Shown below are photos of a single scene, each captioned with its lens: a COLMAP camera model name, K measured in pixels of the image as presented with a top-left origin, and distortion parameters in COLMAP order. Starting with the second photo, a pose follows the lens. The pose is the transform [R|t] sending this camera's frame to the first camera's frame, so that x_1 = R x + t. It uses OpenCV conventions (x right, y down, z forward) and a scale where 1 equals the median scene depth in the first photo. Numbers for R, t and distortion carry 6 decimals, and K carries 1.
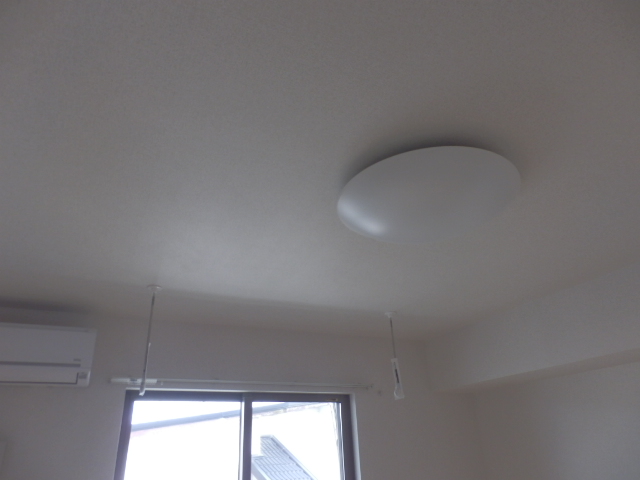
lens RADIAL K [[447.7, 0, 320.0], [0, 447.7, 240.0], [0, 0, 1]] dist [-0.002957, -0.003613]
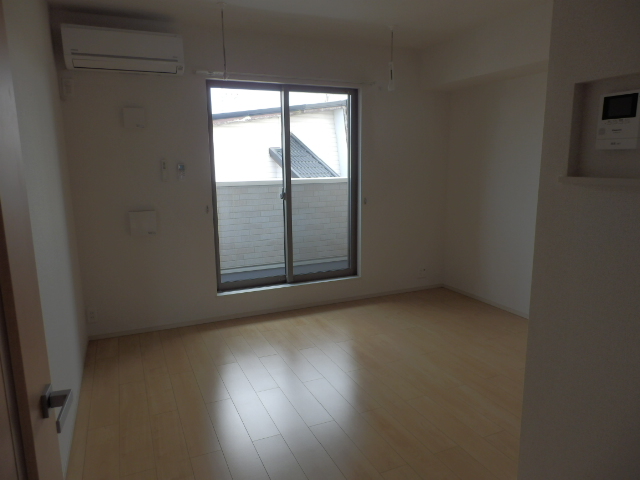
lens RADIAL K [[447.7, 0, 320.0], [0, 447.7, 240.0], [0, 0, 1]] dist [-0.002957, -0.003613]
pose [[0.999249, 0.033463, -0.019543, -0.010115], [-0.015519, 0.807657, 0.589448, -0.104904], [0.035508, -0.588702, 0.807570, -0.458502]]
